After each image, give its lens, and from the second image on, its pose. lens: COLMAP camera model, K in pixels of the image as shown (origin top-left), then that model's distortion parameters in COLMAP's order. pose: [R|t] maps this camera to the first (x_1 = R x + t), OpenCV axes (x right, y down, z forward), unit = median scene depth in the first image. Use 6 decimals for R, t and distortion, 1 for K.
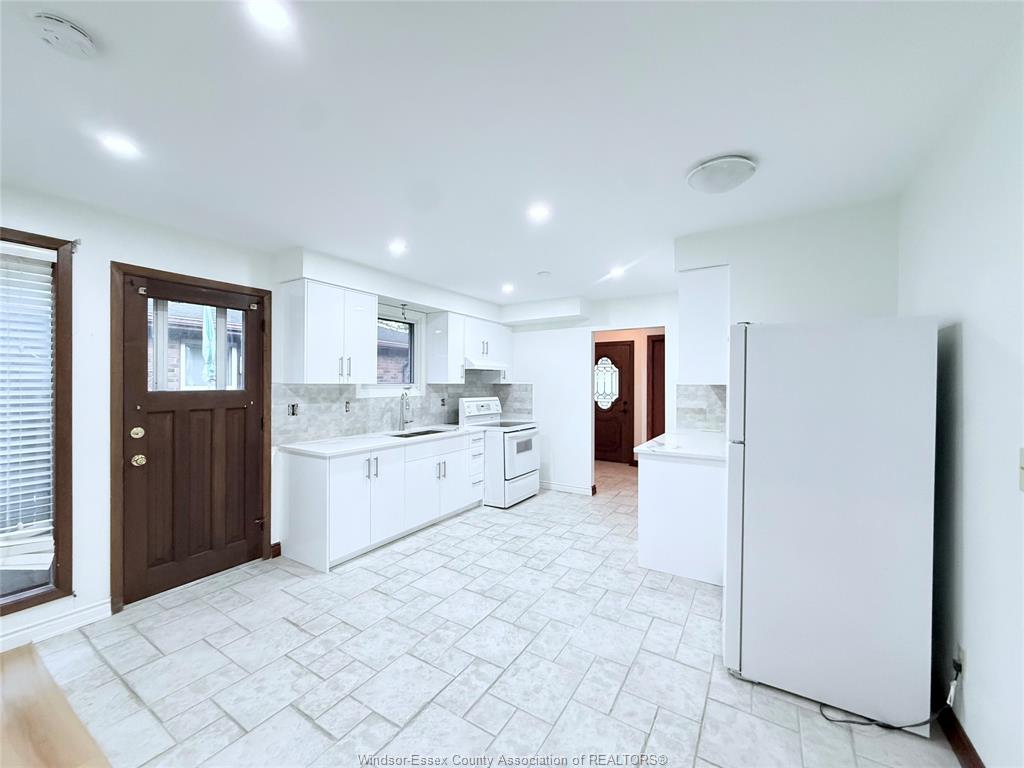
lens RADIAL K [[408.2, 0, 510.3], [0, 408.2, 383.6], [0, 0, 1]] dist [-0.002409, 0.000844]
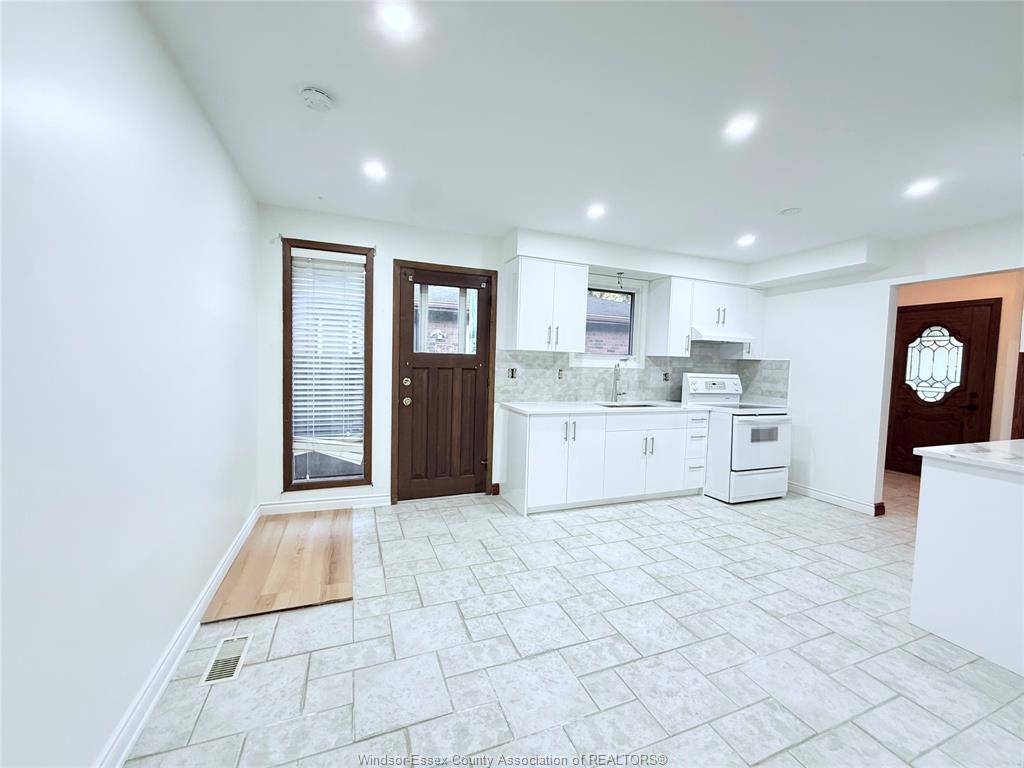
lens RADIAL K [[408.2, 0, 511.0], [0, 408.2, 383.9], [0, 0, 1]] dist [-0.002409, 0.000844]
pose [[0.802611, 0.054439, -0.594013, 0.180548], [-0.028454, 0.998187, 0.053035, 0.038772], [0.595823, -0.025665, 0.802705, 0.079750]]
